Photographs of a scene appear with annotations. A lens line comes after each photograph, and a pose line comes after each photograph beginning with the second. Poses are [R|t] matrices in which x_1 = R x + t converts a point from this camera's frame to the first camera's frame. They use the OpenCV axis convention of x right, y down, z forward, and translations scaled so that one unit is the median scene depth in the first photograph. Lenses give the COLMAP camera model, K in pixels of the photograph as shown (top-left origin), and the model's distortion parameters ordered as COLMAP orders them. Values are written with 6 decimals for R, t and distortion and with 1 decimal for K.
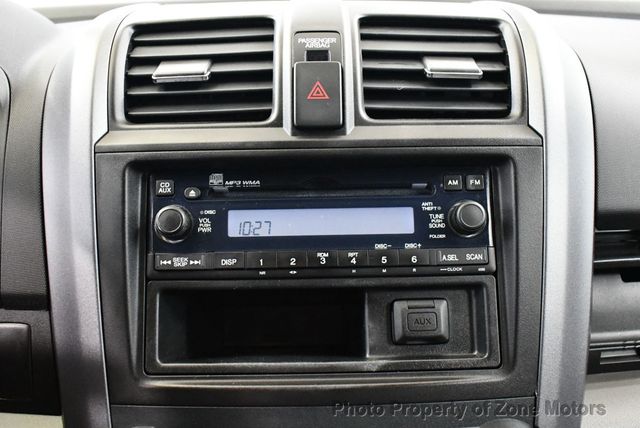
lens RADIAL K [[637.0, 0, 322.7], [0, 637.0, 214.9], [0, 0, 1]] dist [-0.093793, 0.000000]
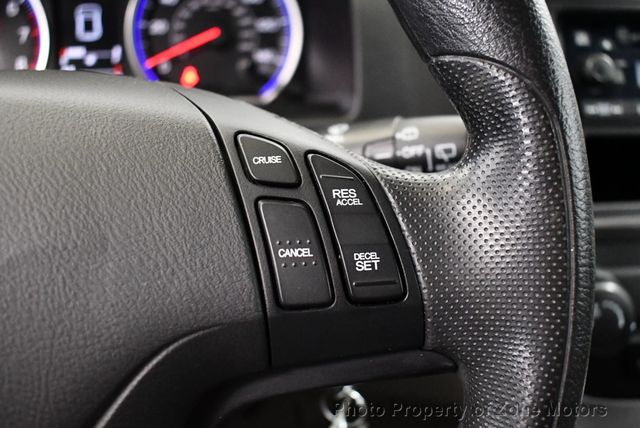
lens RADIAL K [[682.0, 0, 318.9], [0, 682.0, 207.5], [0, 0, 1]] dist [-0.089614, 0.000000]
pose [[0.992238, -0.023381, 0.122137, -0.817697], [0.009617, 0.993652, 0.112088, 0.102057], [-0.123982, -0.110043, 0.986164, -0.050983]]
